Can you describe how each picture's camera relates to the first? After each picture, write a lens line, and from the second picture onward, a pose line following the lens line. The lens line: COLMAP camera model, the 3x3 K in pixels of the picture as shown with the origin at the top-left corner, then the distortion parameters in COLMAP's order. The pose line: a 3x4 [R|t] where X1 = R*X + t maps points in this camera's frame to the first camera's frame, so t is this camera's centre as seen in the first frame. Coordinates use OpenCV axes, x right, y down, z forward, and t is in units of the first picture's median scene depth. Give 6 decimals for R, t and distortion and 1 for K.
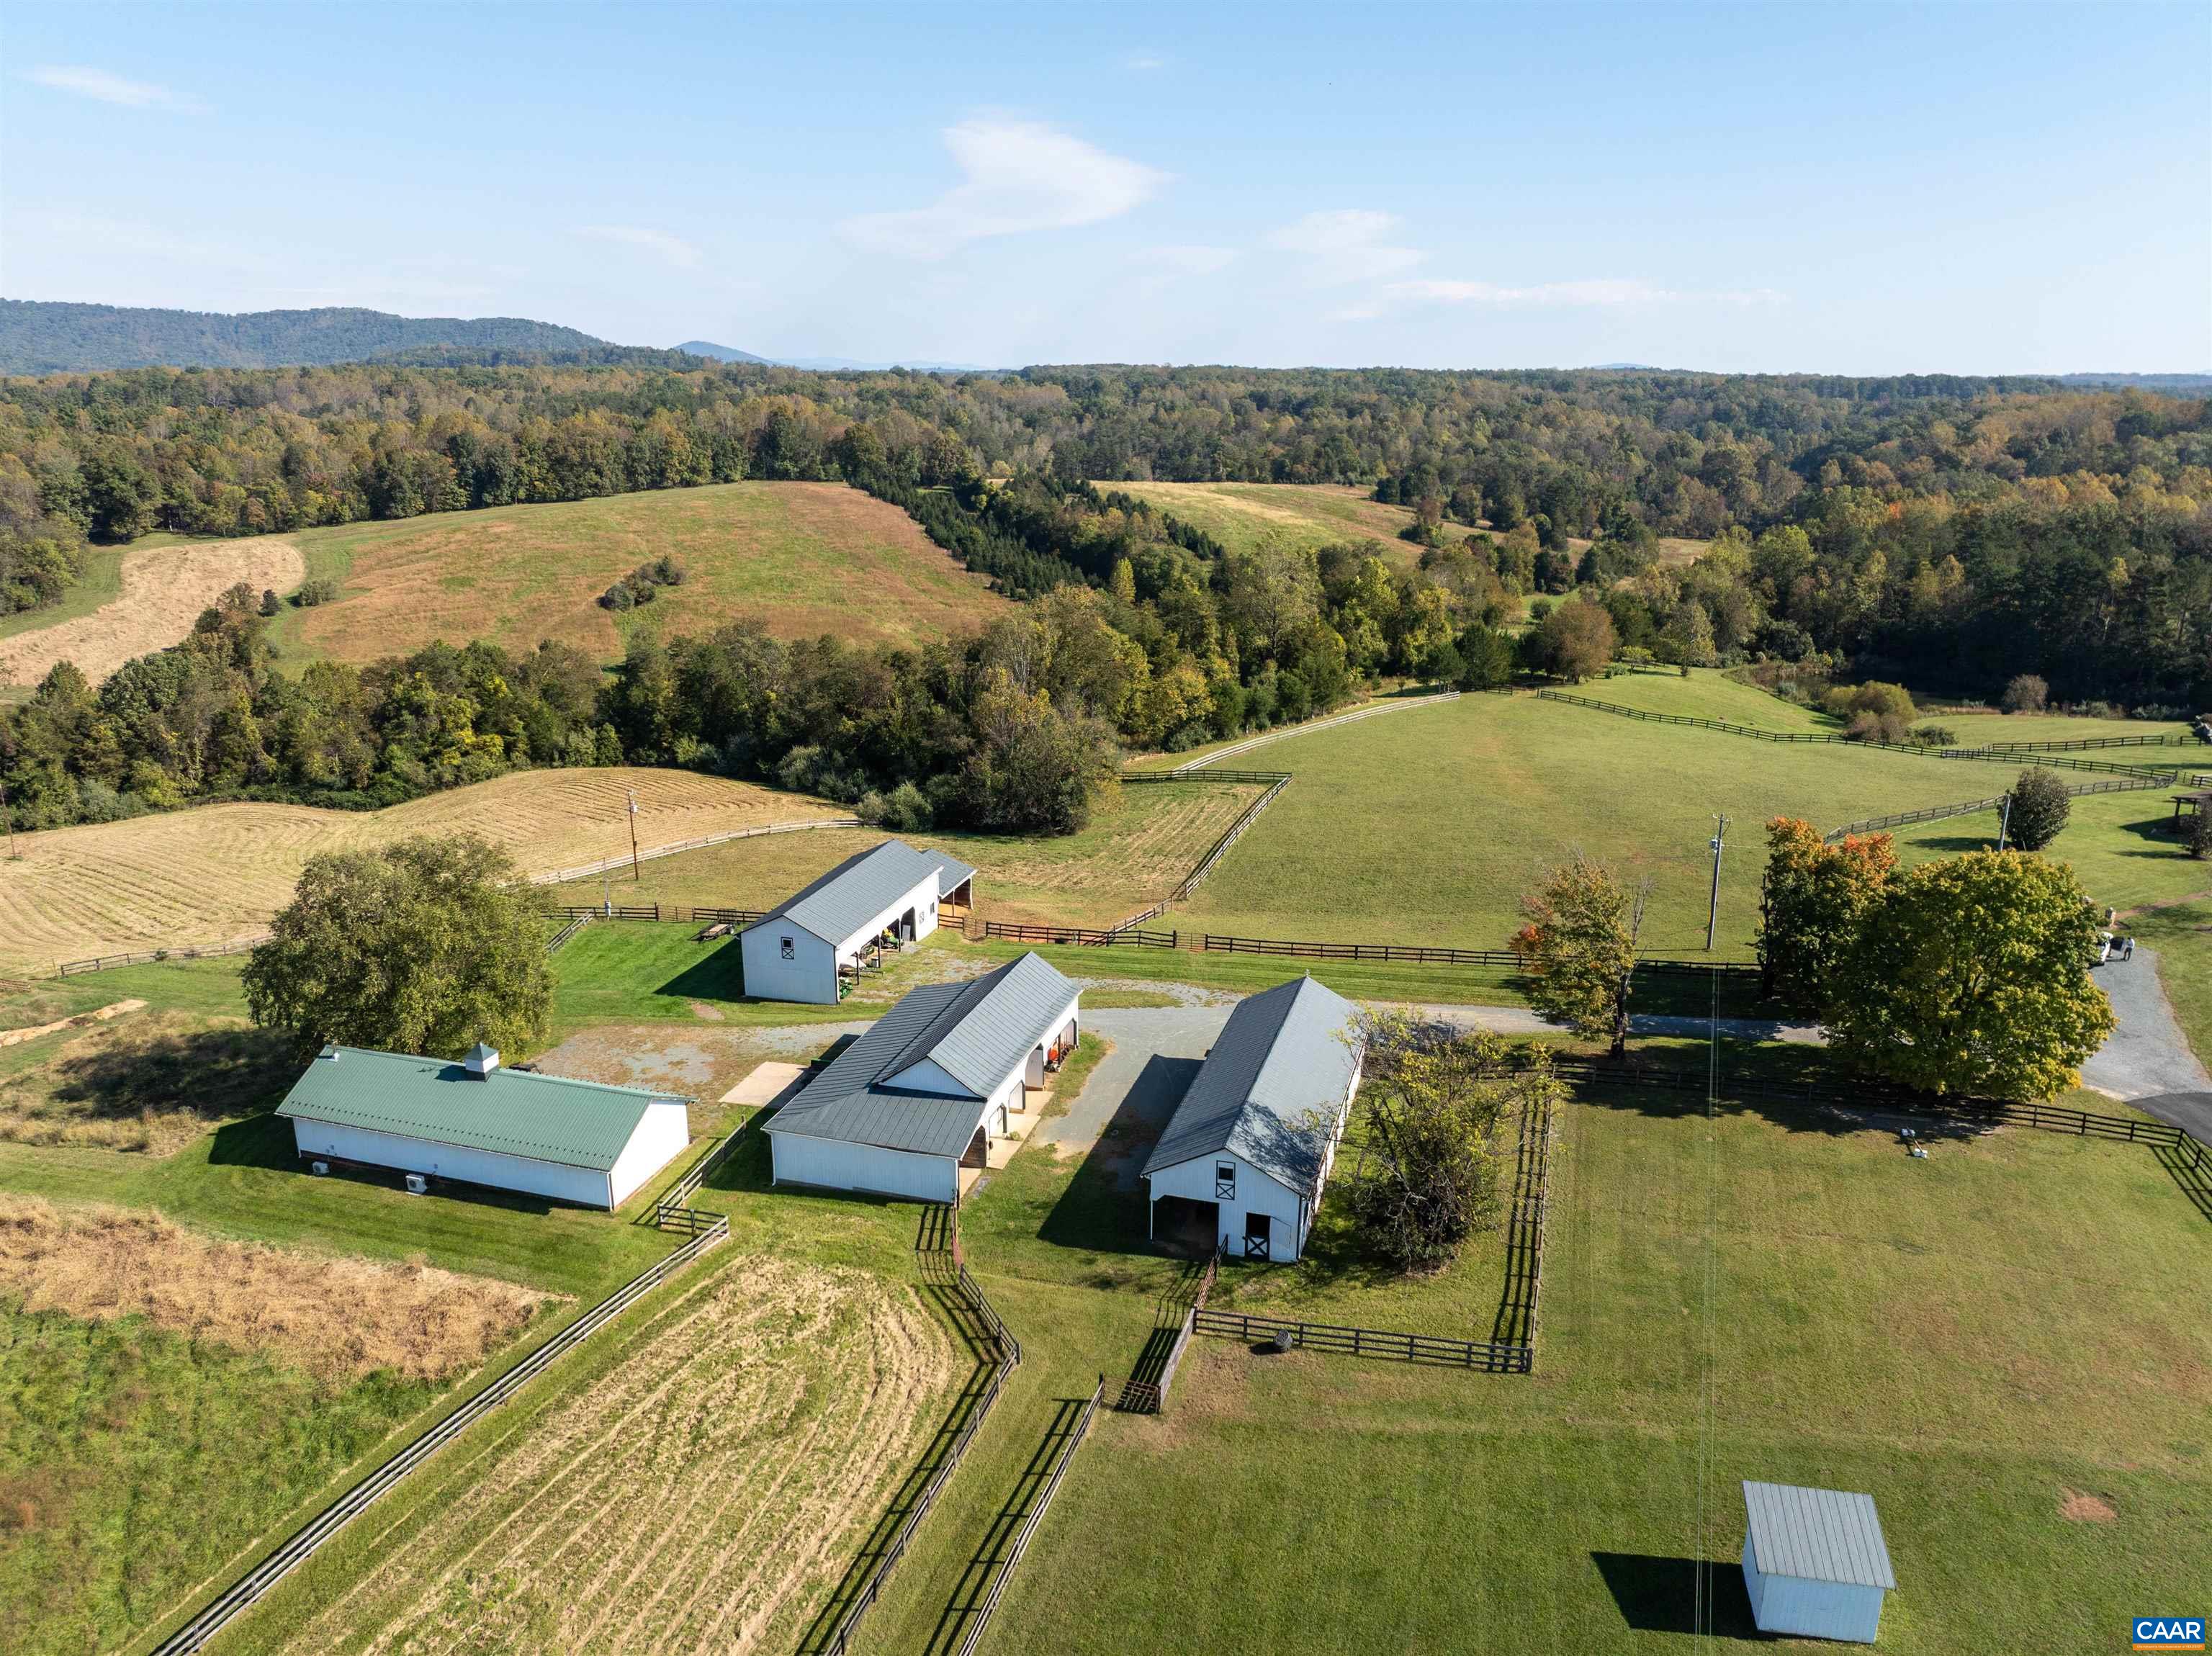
lens RADIAL K [[1557.7, 0, 1106.0], [0, 1557.7, 828.0], [0, 0, 1]] dist [-0.054321, 0.024285]
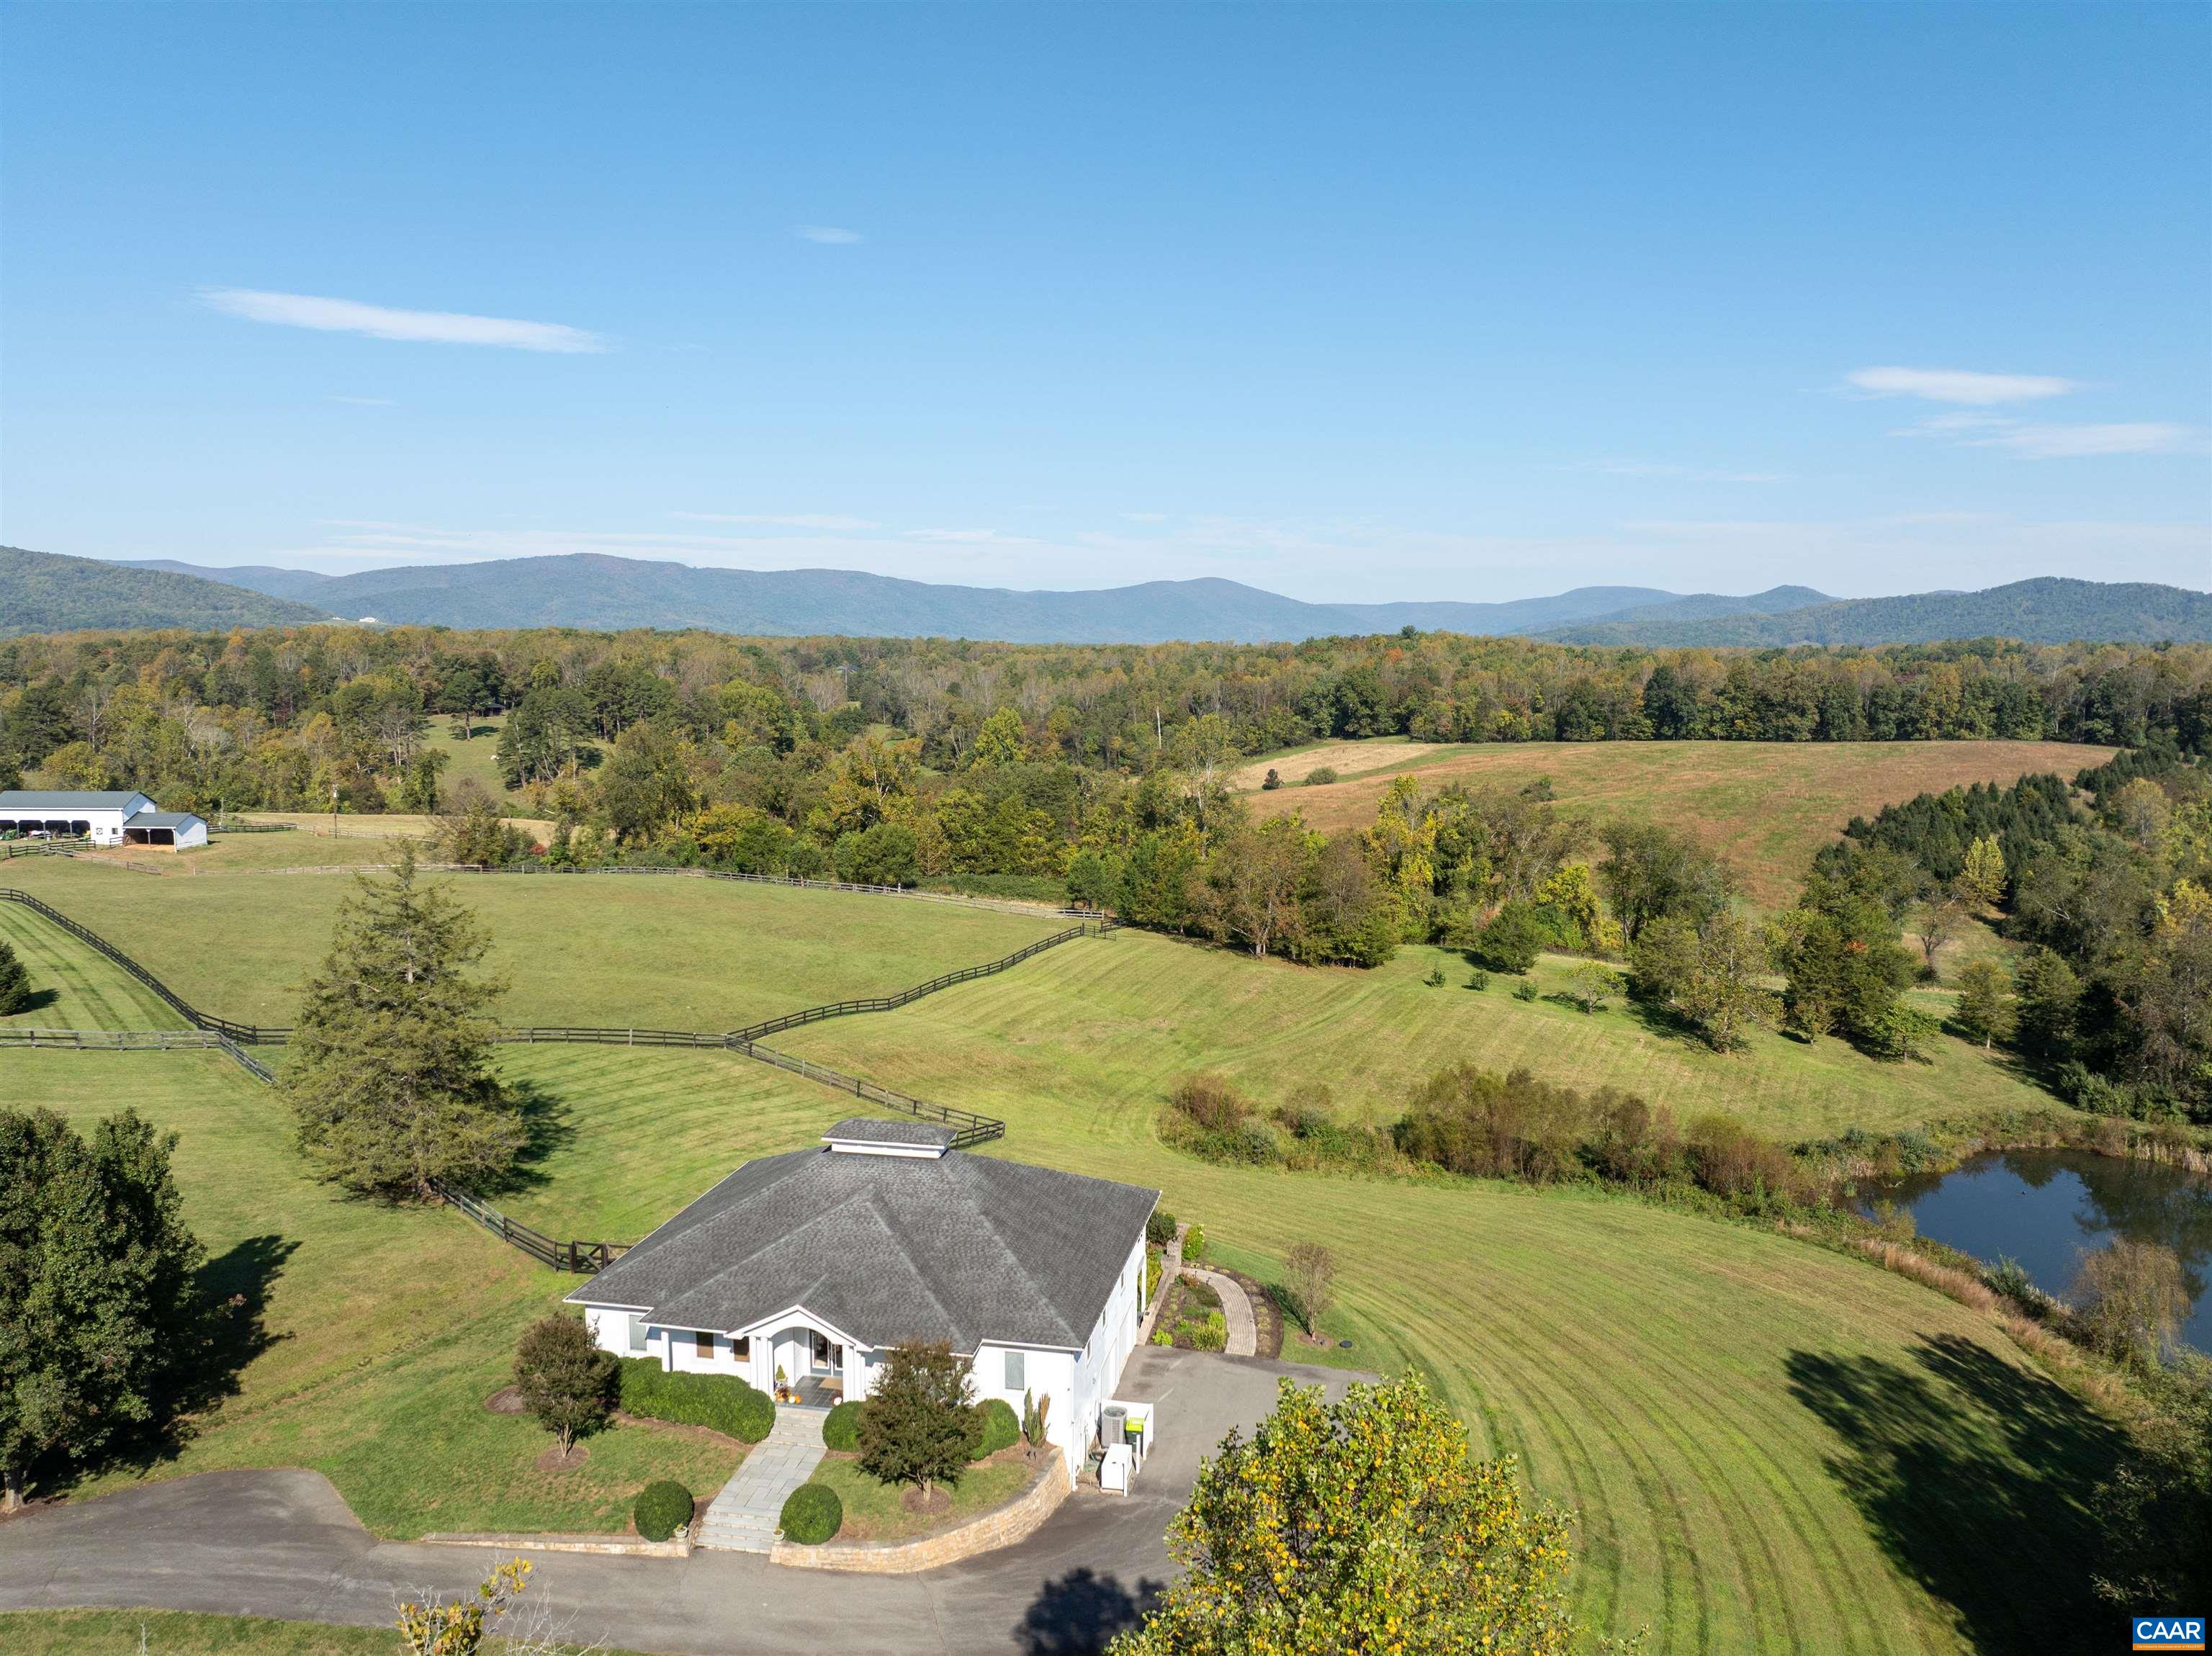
lens RADIAL K [[1555.7, 0, 1111.7], [0, 1555.7, 825.1], [0, 0, 1]] dist [-0.028971, -0.021187]
pose [[0.300852, 0.100047, -0.948408, 0.331288], [-0.275896, 0.961087, 0.013866, -0.051182], [0.912891, 0.257491, 0.316748, 0.270840]]
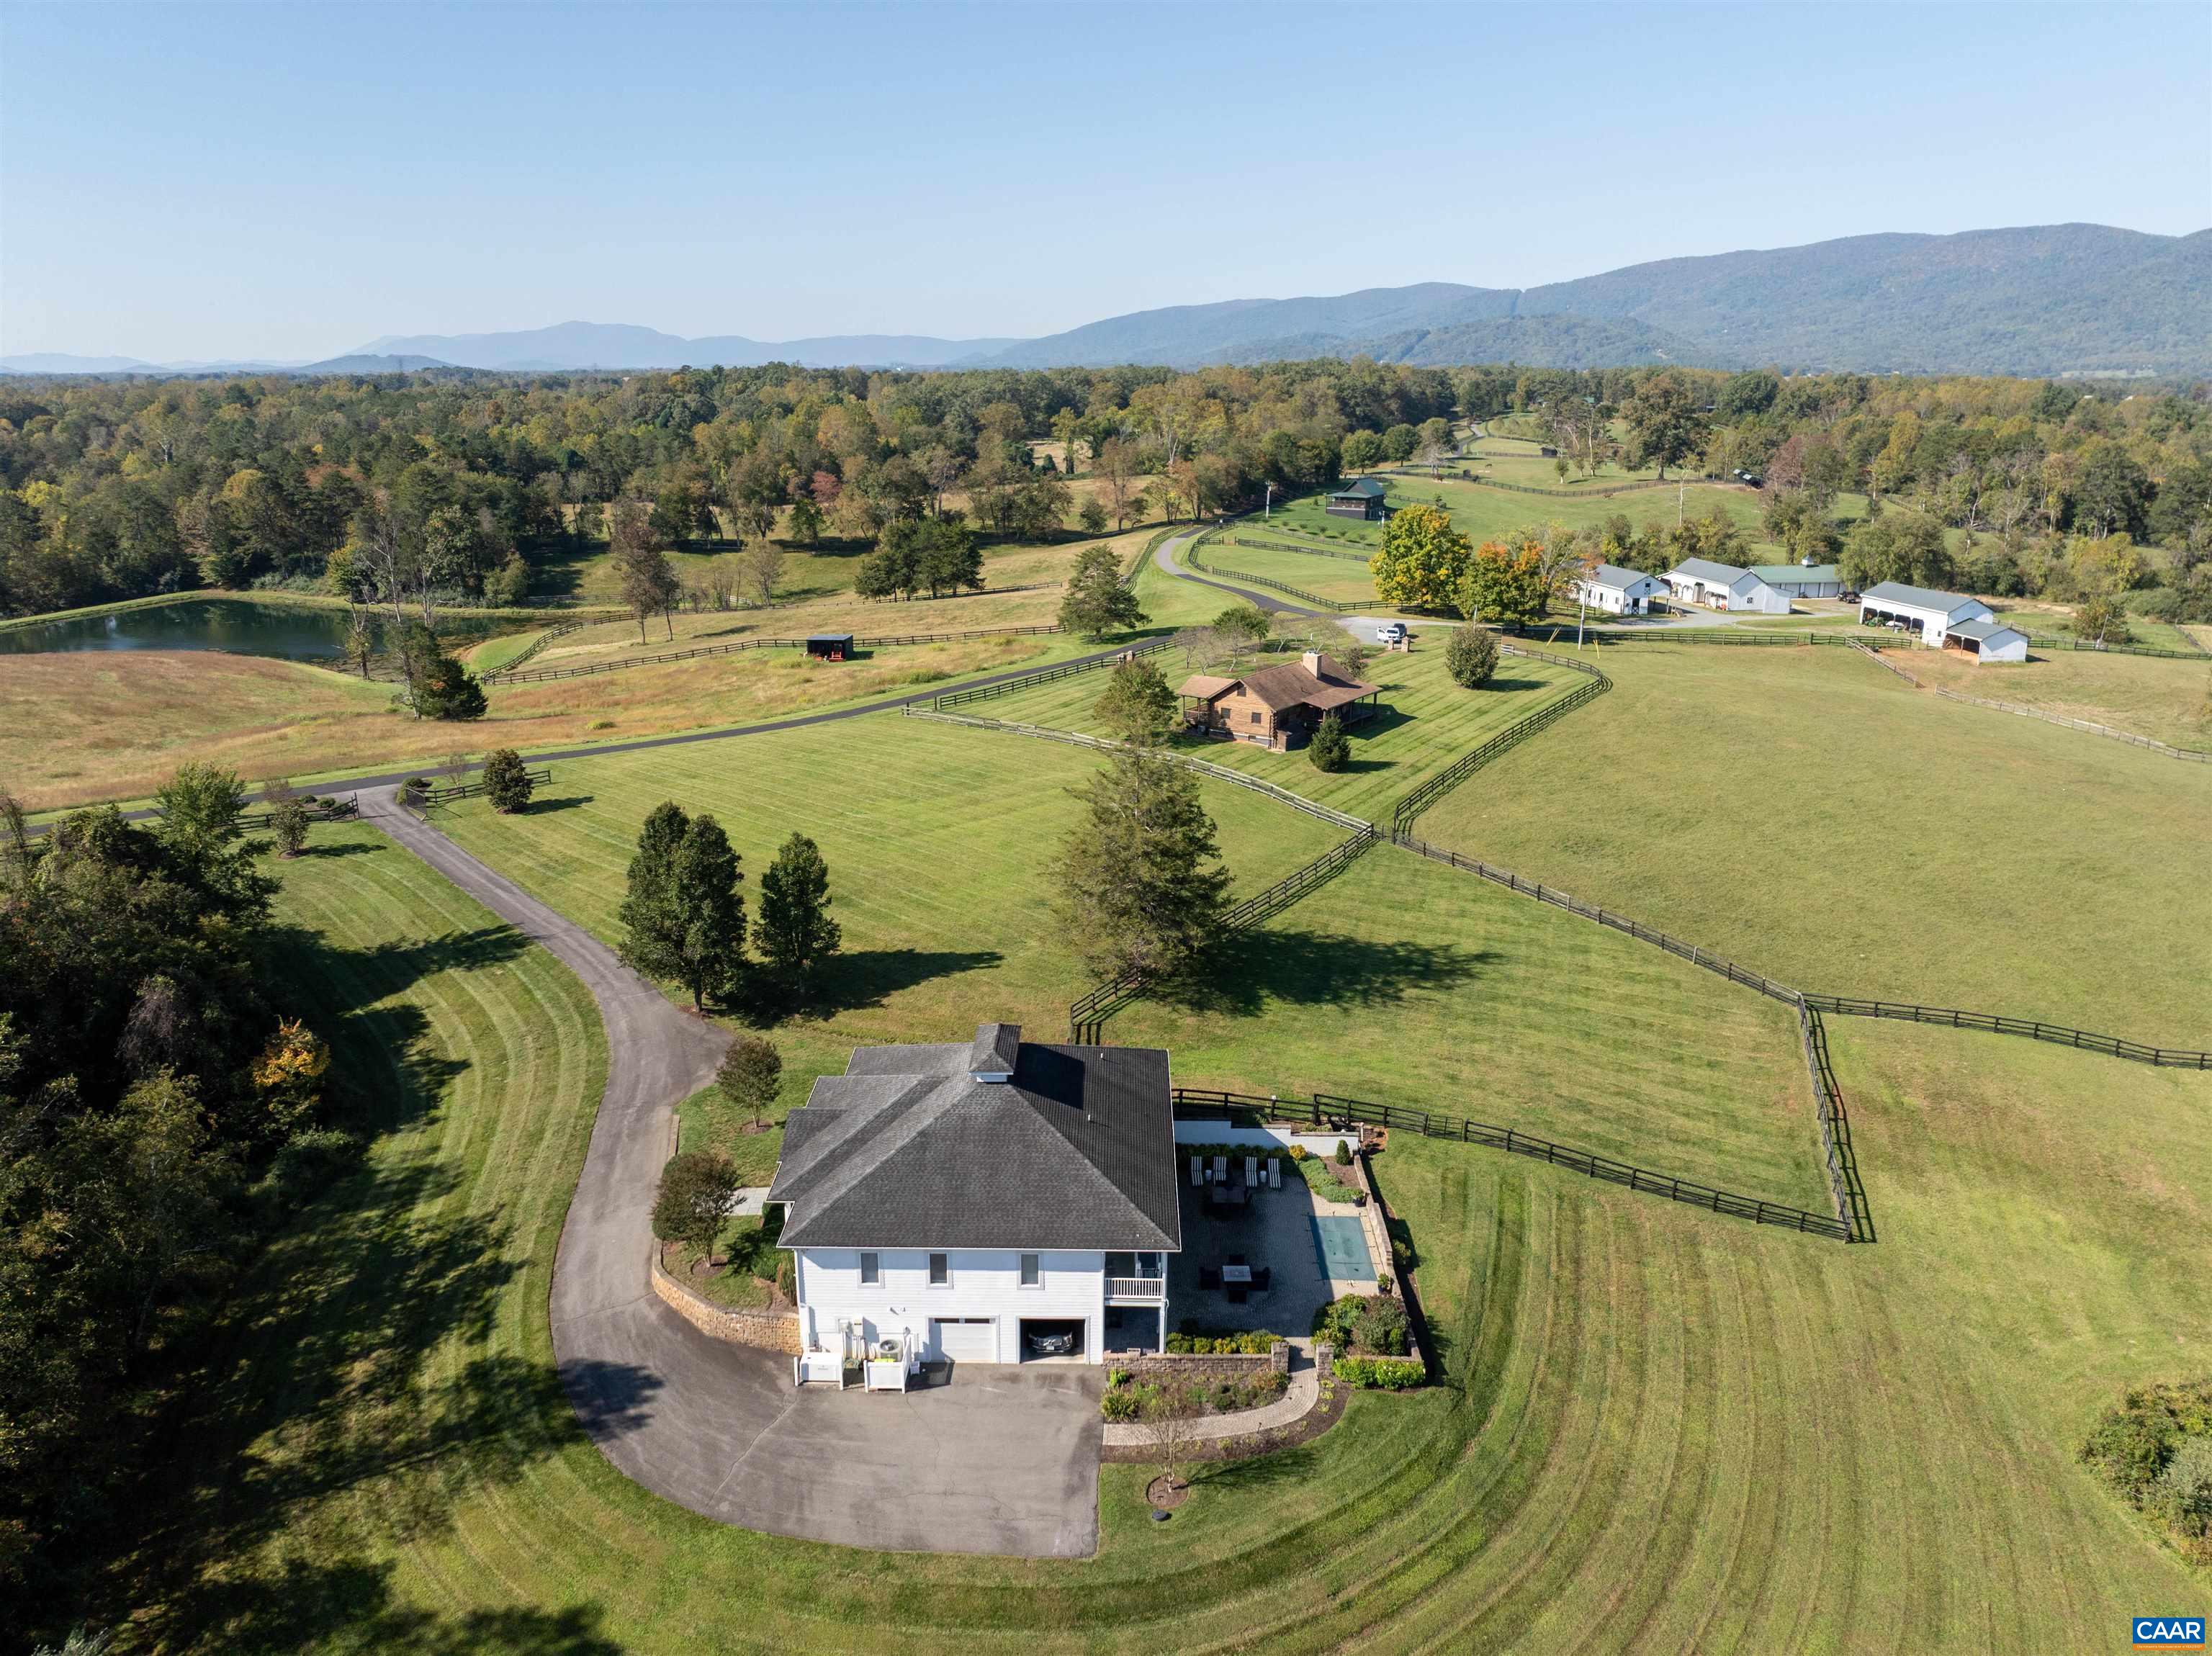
lens RADIAL K [[1557.7, 0, 1106.0], [0, 1557.7, 828.0], [0, 0, 1]] dist [-0.054321, 0.024285]
pose [[-0.882963, 0.126059, -0.452201, 0.281601], [-0.138725, 0.850186, 0.507877, -0.094117], [0.448477, 0.511168, -0.733195, 0.362601]]
